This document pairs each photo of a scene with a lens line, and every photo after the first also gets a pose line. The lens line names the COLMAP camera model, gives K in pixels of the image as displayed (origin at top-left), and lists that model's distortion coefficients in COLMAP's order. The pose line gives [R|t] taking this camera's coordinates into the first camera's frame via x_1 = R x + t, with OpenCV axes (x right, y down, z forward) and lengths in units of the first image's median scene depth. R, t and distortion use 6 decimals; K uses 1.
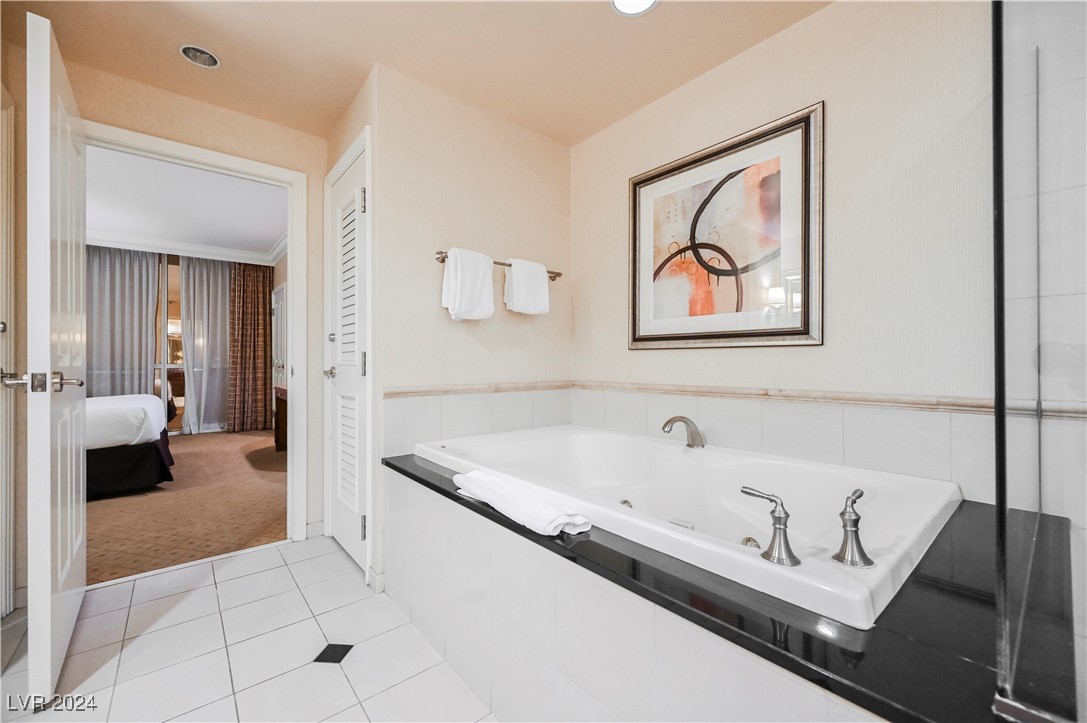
lens RADIAL K [[427.7, 0, 537.0], [0, 427.7, 359.4], [0, 0, 1]] dist [-0.000766, 0.000350]
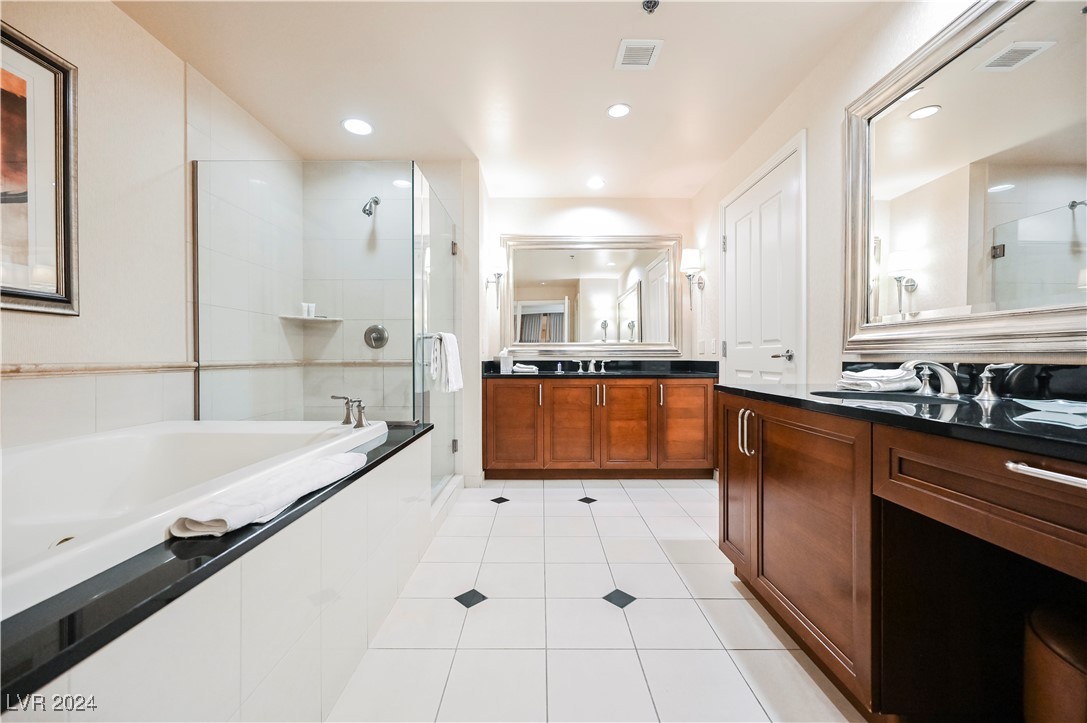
lens RADIAL K [[427.7, 0, 544.2], [0, 427.7, 360.8], [0, 0, 1]] dist [-0.000766, 0.000350]
pose [[-0.774206, 0.000737, 0.632933, -0.783114], [0.002522, 0.999995, 0.001921, 0.069661], [-0.632929, 0.003084, -0.774204, 1.084575]]
